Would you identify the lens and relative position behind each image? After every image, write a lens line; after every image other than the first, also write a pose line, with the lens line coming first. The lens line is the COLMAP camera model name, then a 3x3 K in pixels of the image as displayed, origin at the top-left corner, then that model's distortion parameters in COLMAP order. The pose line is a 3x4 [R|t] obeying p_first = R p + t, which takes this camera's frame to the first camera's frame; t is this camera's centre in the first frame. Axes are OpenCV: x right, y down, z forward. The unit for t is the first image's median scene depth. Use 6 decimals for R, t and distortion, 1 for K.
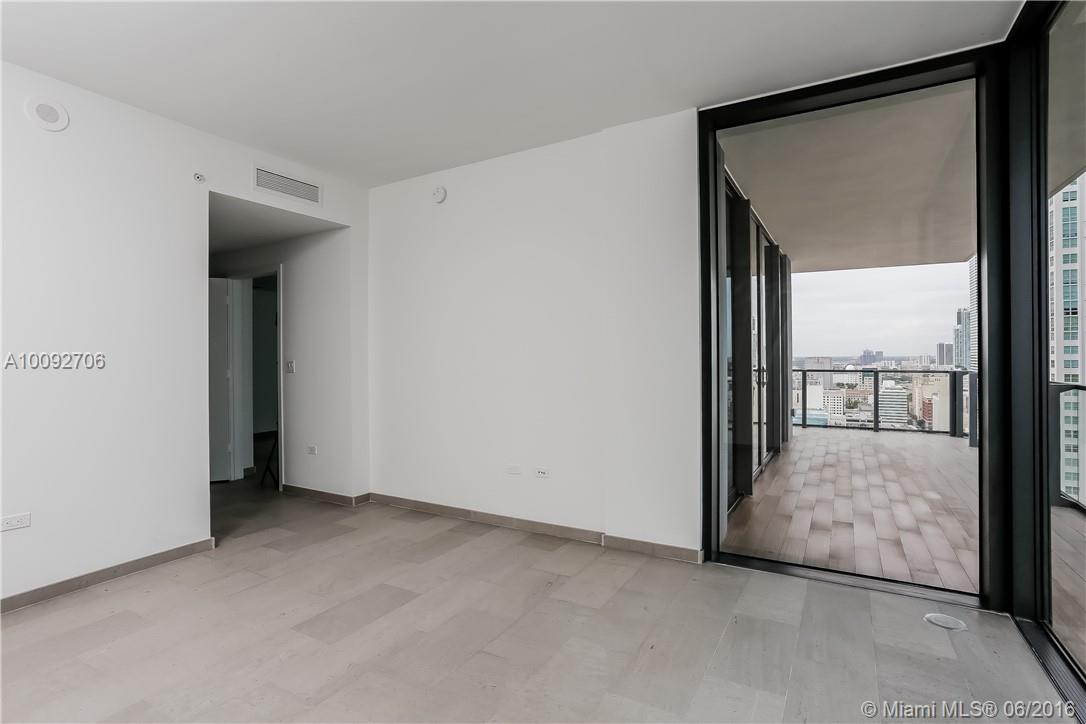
lens RADIAL K [[543.3, 0, 543.0], [0, 543.3, 362.0], [0, 0, 1]] dist [-0.009990, 0.000542]
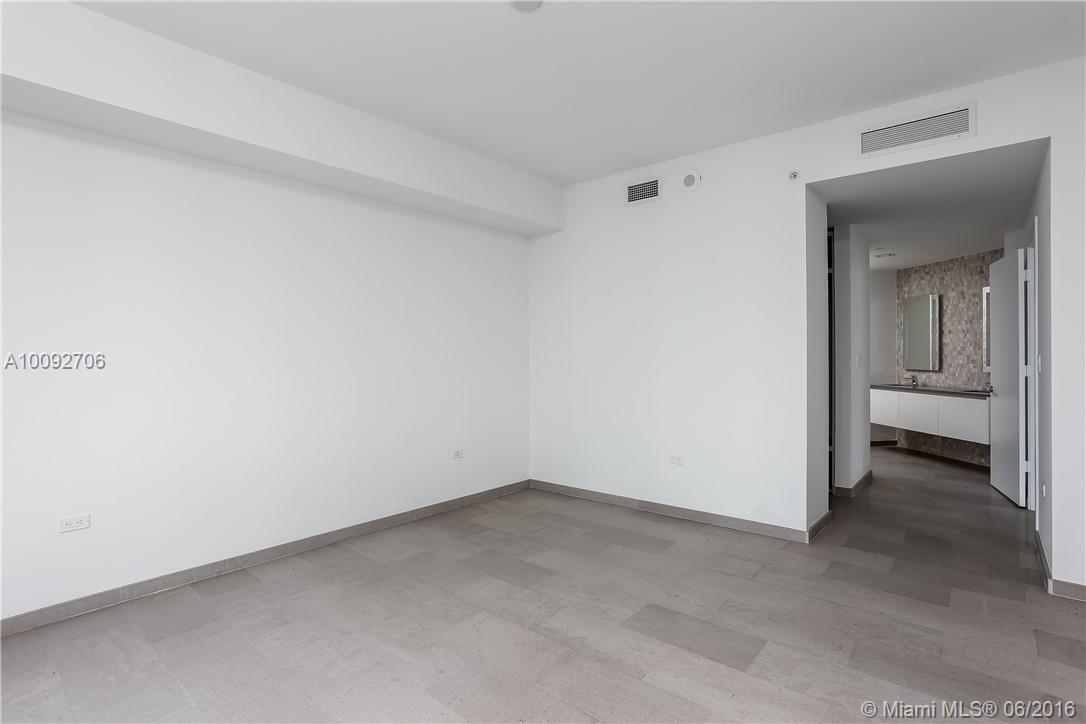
lens RADIAL K [[527.8, 0, 534.9], [0, 527.8, 360.5], [0, 0, 1]] dist [-0.042488, 0.032152]
pose [[-0.186066, 0.010825, -0.982478, 0.424855], [-0.002260, 0.999932, 0.011446, -0.001019], [0.982535, 0.004350, -0.186029, 0.692135]]
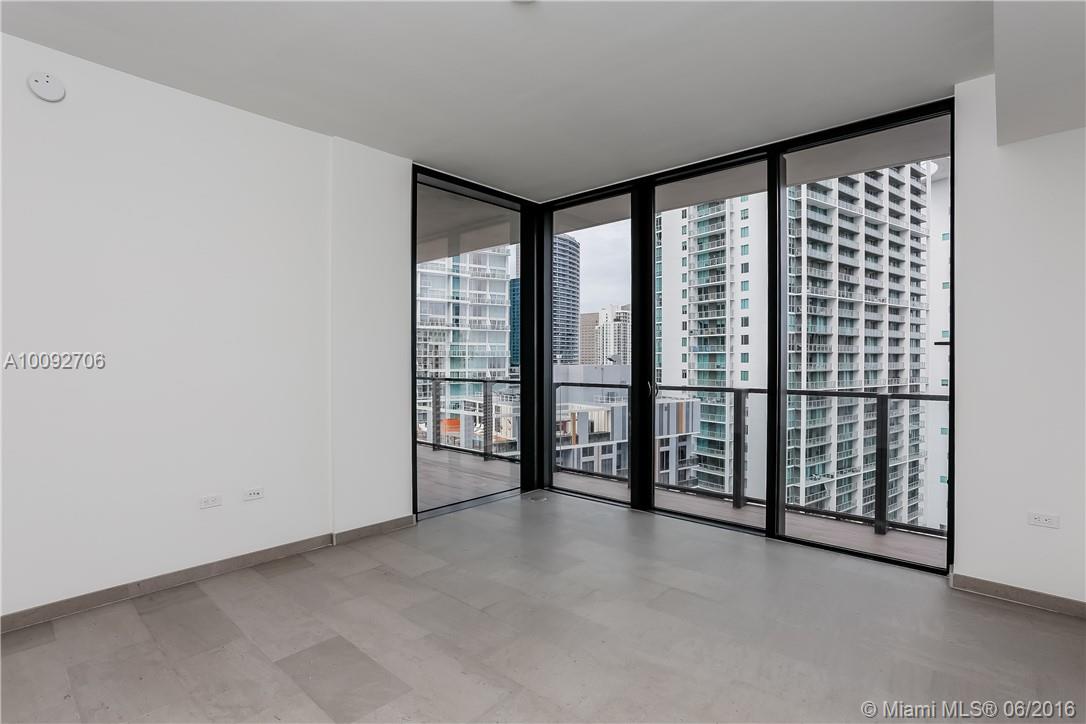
lens RADIAL K [[543.3, 0, 543.0], [0, 543.3, 362.0], [0, 0, 1]] dist [-0.009990, 0.000542]
pose [[0.195246, 0.002101, 0.980752, -0.809768], [0.006887, 0.999970, -0.003513, 0.003872], [-0.980730, 0.007440, 0.195225, 0.420728]]
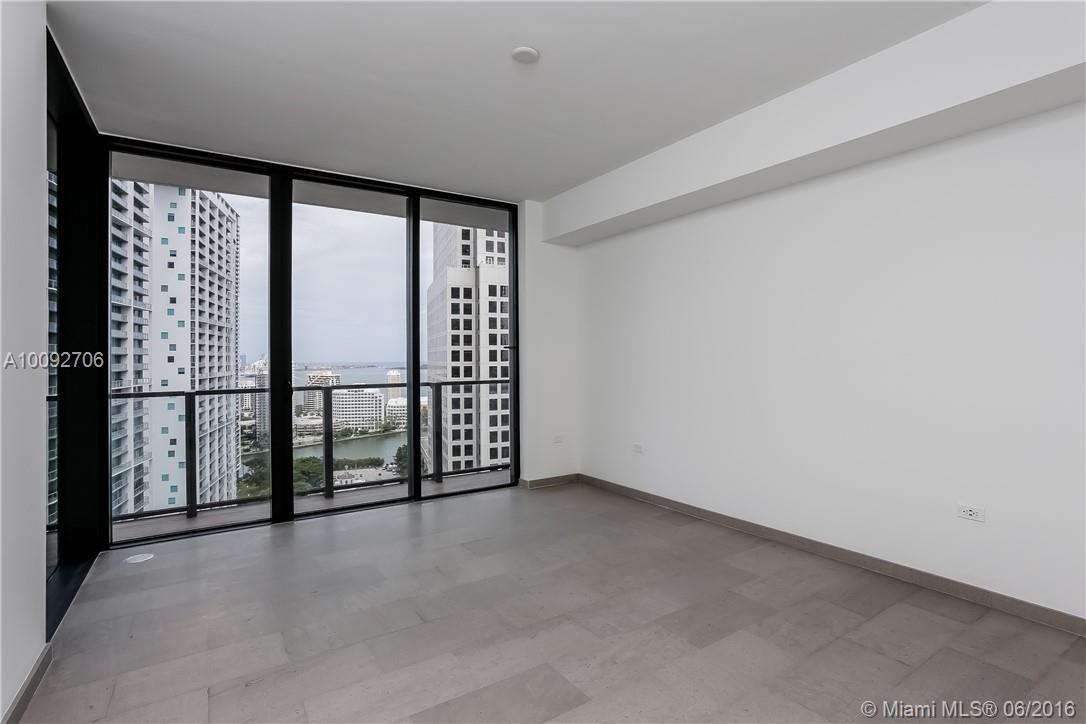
lens RADIAL K [[532.6, 0, 558.1], [0, 532.6, 350.3], [0, 0, 1]] dist [0.000228, 0.000662]
pose [[-0.907713, 0.020016, 0.419114, -0.545211], [0.018853, 0.999798, -0.006916, -0.006571], [-0.419168, 0.001623, -0.907907, 1.232752]]
